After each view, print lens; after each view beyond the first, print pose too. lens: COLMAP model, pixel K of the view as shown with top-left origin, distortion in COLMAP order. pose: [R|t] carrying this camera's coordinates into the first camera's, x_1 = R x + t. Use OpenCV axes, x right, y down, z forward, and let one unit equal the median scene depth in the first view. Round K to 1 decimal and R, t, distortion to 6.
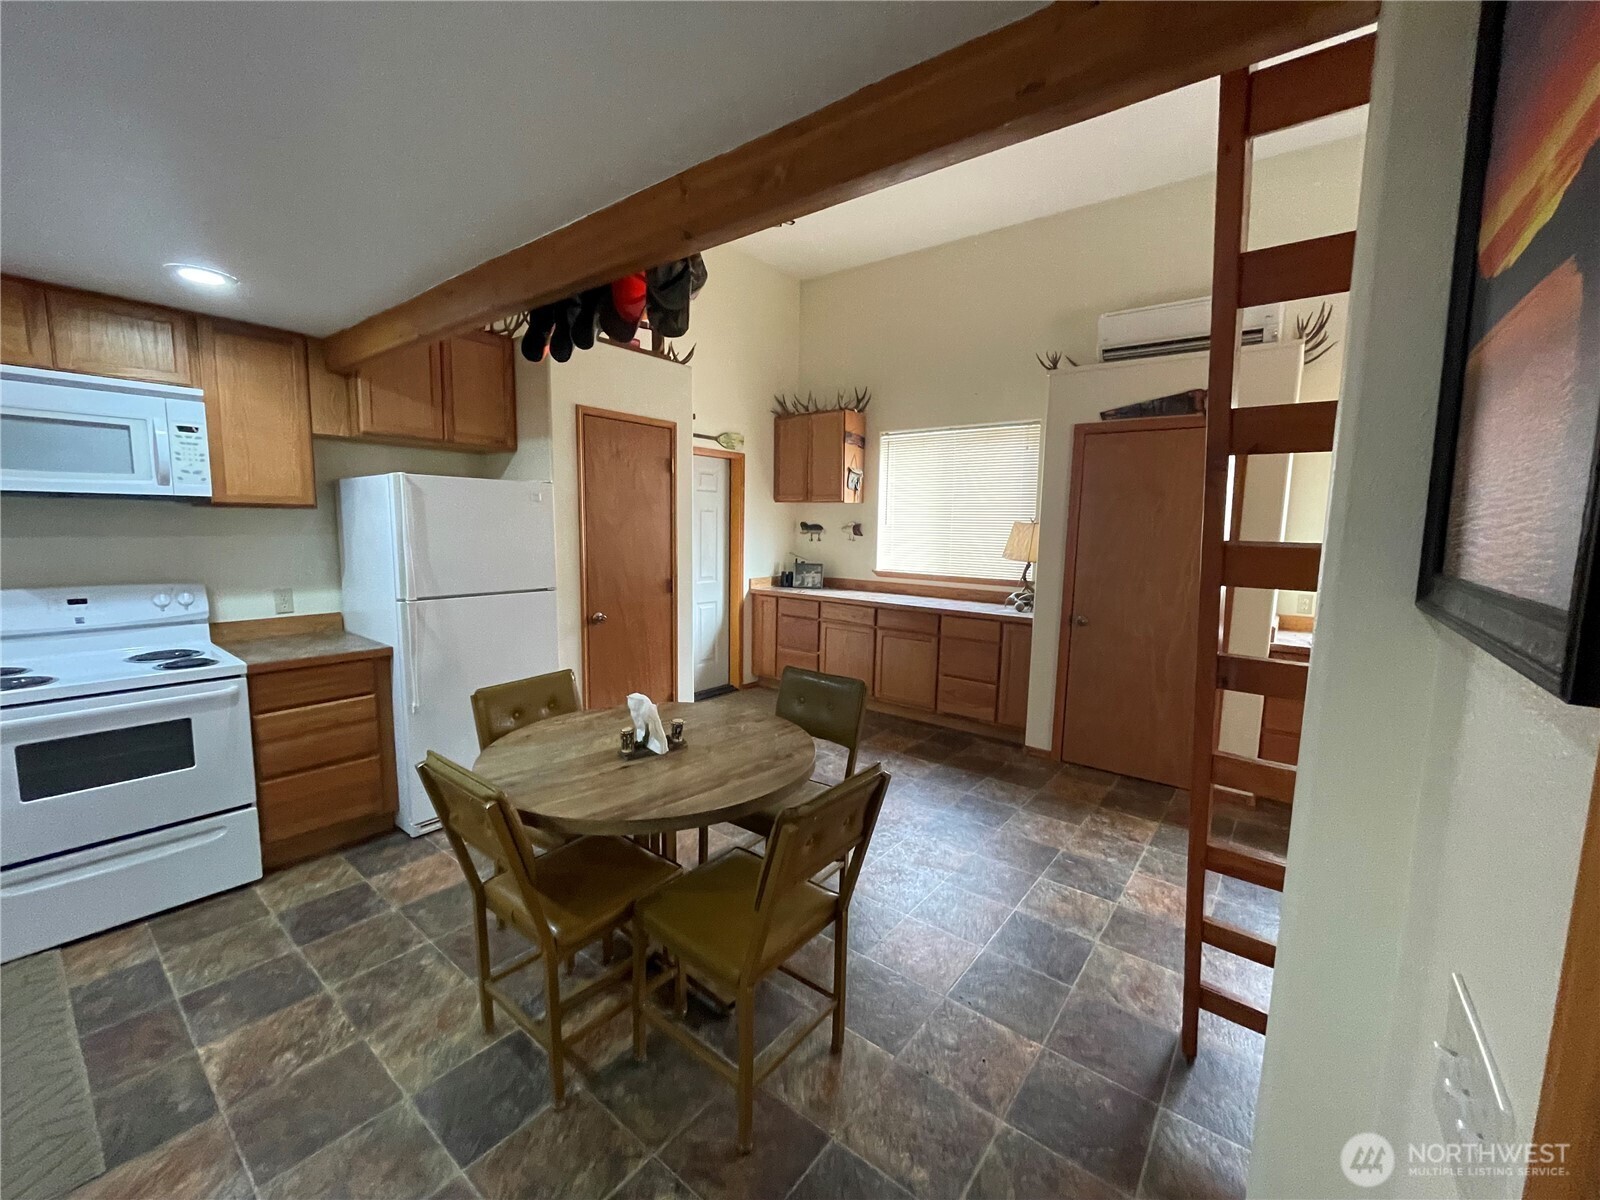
lens RADIAL K [[646.2, 0, 802.6], [0, 646.2, 601.6], [0, 0, 1]] dist [-0.002410, 0.000329]
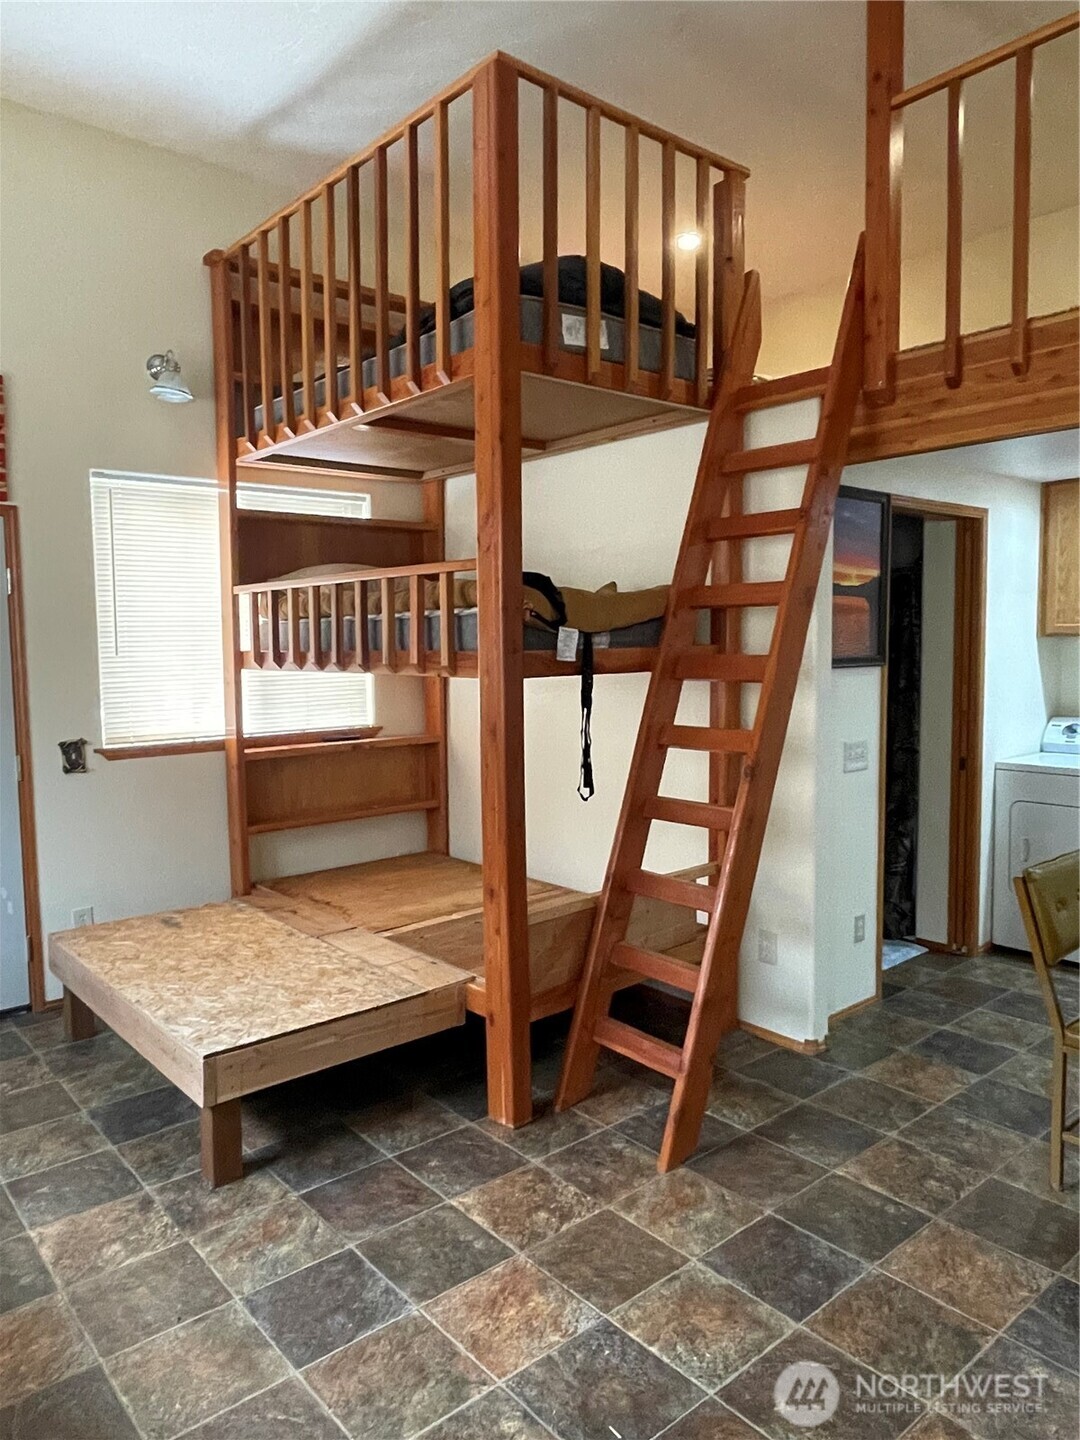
lens RADIAL K [[980.2, 0, 524.4], [0, 980.2, 712.6], [0, 0, 1]] dist [-0.003259, -0.002407]
pose [[-0.978419, -0.021052, 0.205557, 0.321688], [0.020306, 0.980185, 0.197039, -0.182527], [-0.205632, 0.196960, -0.958604, 1.426870]]
